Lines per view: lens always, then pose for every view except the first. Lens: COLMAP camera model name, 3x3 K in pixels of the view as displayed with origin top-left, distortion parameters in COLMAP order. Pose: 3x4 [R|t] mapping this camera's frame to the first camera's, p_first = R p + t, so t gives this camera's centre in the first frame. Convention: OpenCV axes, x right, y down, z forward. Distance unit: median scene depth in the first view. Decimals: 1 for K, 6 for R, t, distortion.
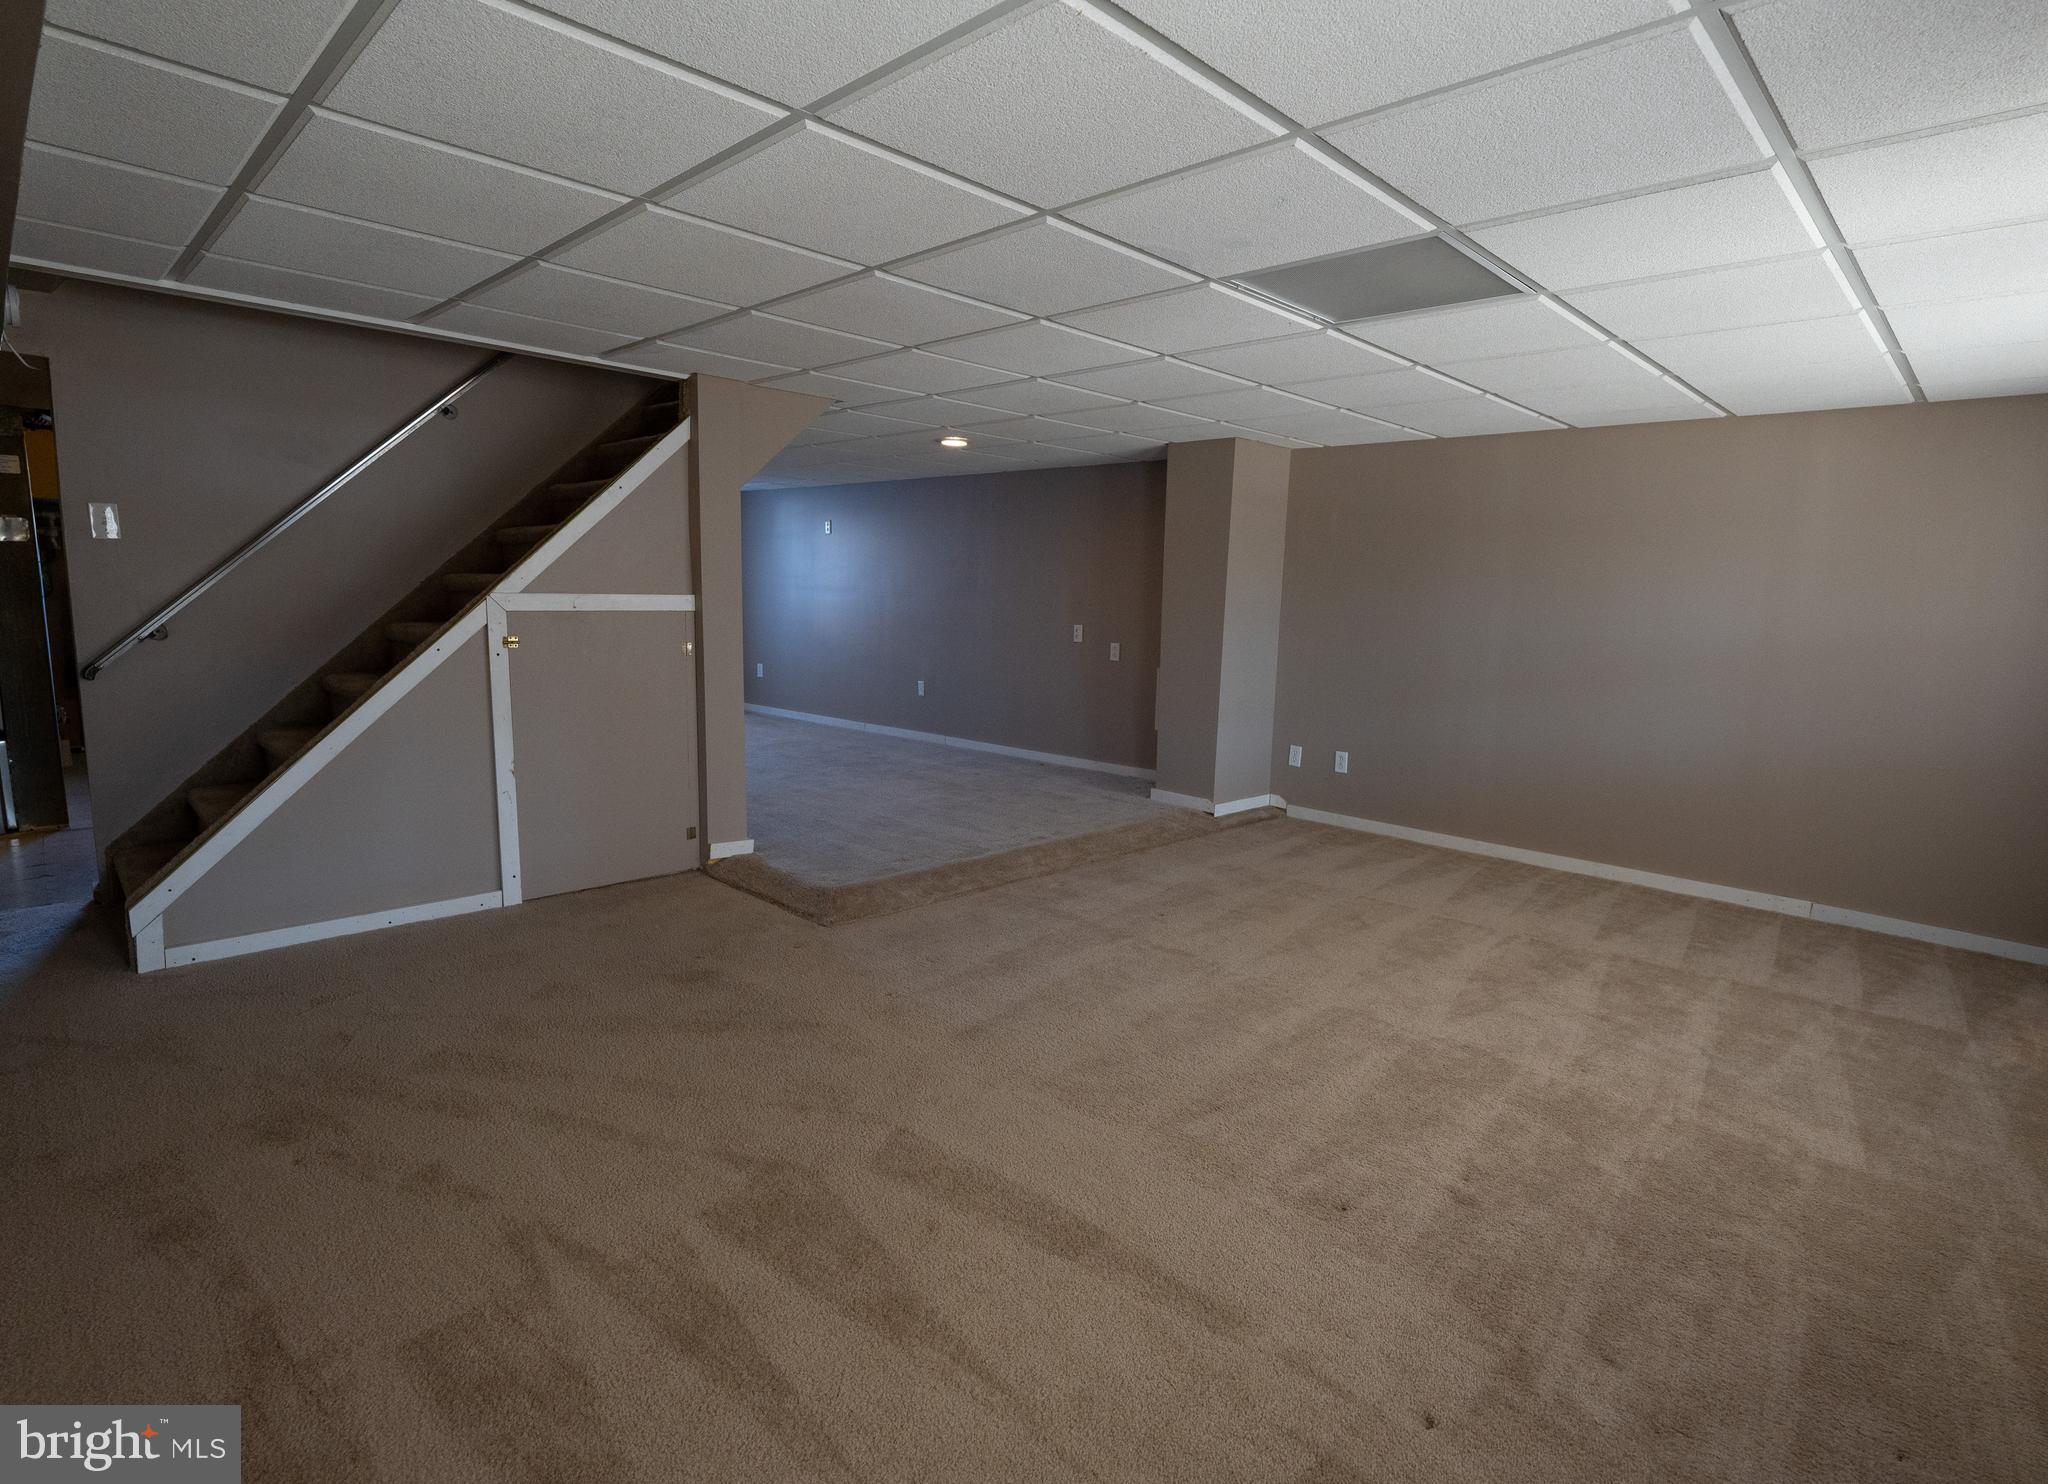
lens RADIAL K [[1045.9, 0, 1020.4], [0, 1045.9, 756.1], [0, 0, 1]] dist [-0.002098, 0.000088]
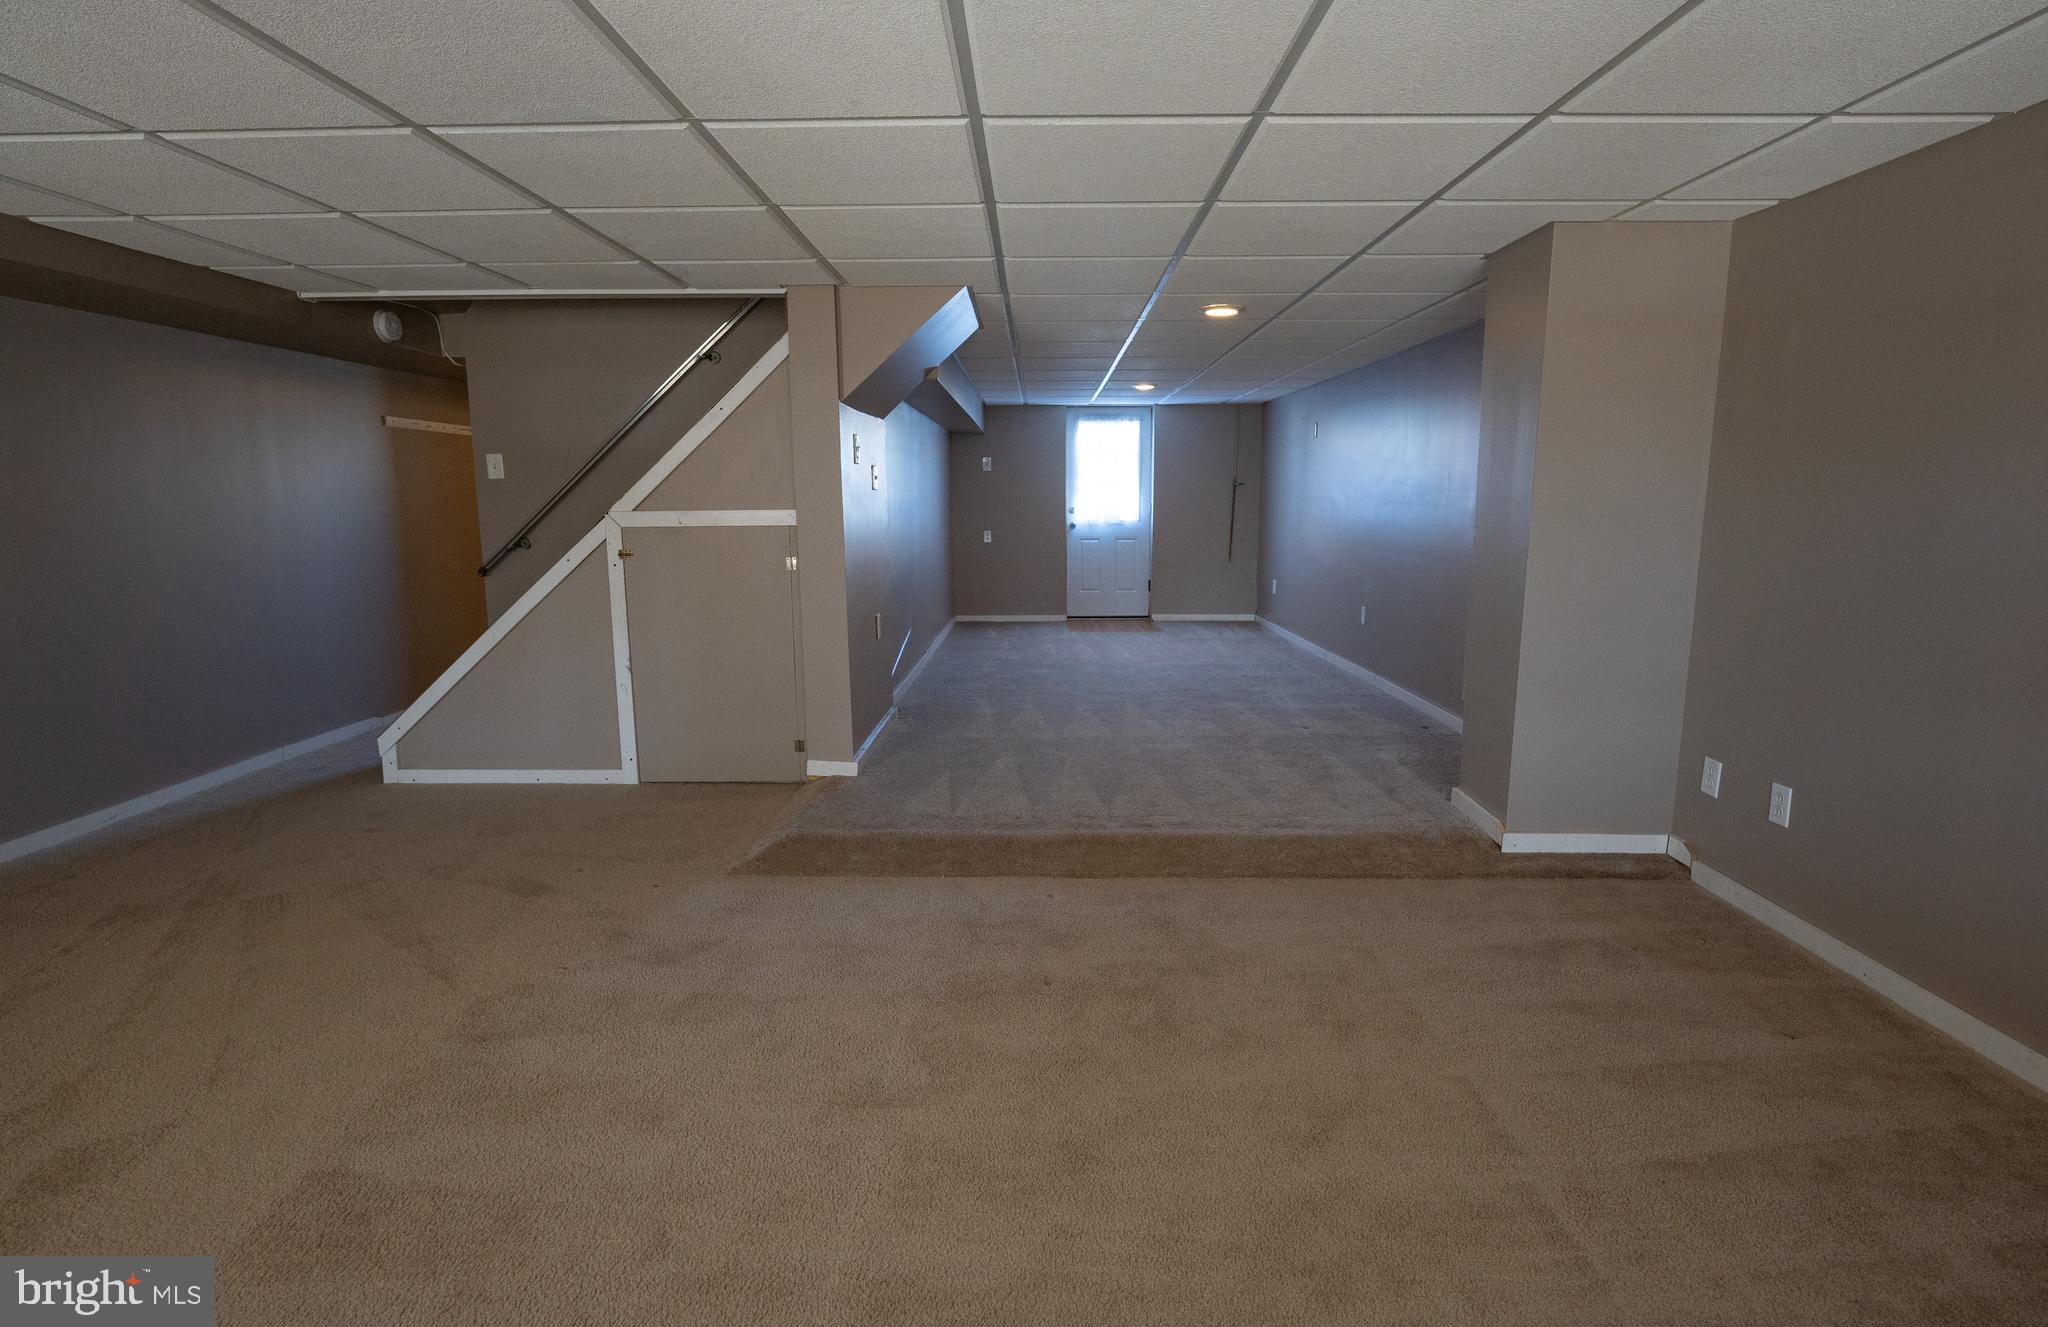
lens RADIAL K [[955.9, 0, 1024.0], [0, 955.9, 663.5], [0, 0, 1]] dist [-0.013965, 0.000083]
pose [[0.690612, 0.098263, -0.716519, 0.530537], [-0.088685, 0.994756, 0.050943, -0.077750], [0.717767, 0.028363, 0.695705, 0.557769]]
